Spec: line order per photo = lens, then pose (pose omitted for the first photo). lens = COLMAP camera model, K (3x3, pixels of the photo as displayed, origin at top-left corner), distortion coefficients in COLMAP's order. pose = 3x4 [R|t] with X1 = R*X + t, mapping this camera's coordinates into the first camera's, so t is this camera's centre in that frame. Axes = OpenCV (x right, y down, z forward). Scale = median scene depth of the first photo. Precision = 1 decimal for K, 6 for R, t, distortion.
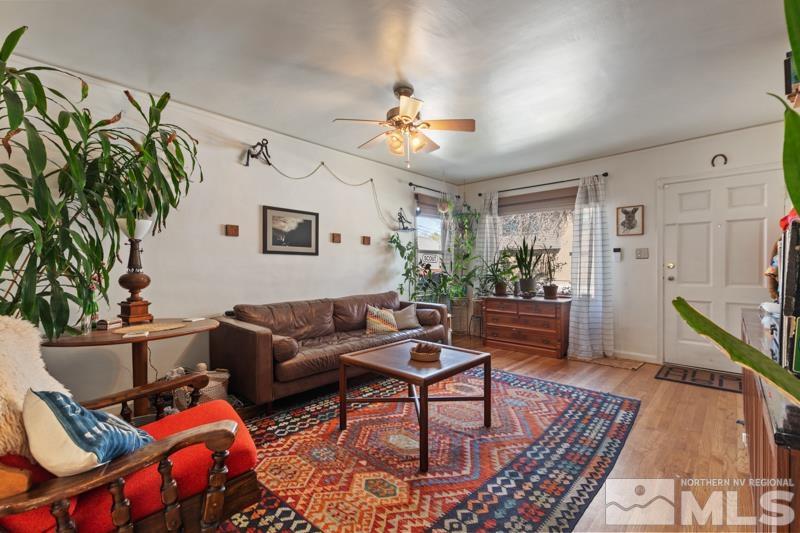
lens RADIAL K [[350.0, 0, 399.5], [0, 350.0, 267.9], [0, 0, 1]] dist [0.000304, -0.000017]
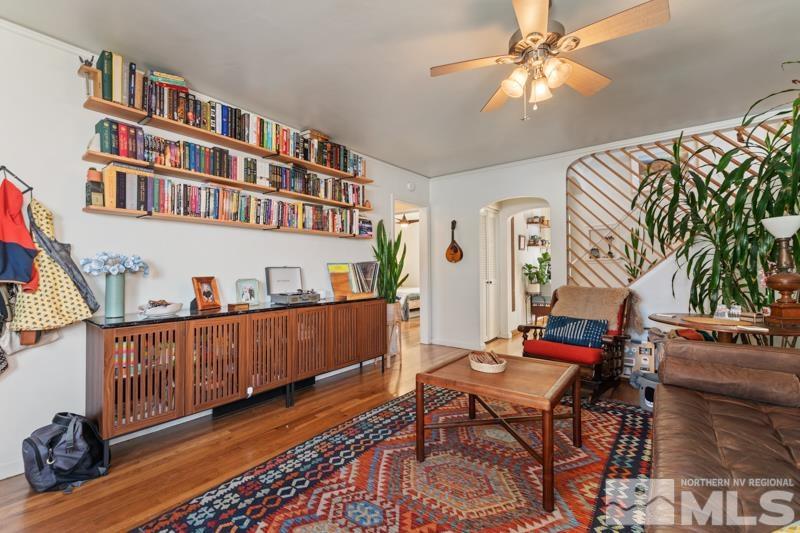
lens RADIAL K [[350.0, 0, 400.4], [0, 350.0, 266.4], [0, 0, 1]] dist [0.000304, -0.000017]
pose [[-0.994183, 0.007879, -0.107413, 0.409154], [0.008459, 0.999952, -0.004941, -0.009140], [0.107369, -0.005820, -0.994202, 1.944004]]
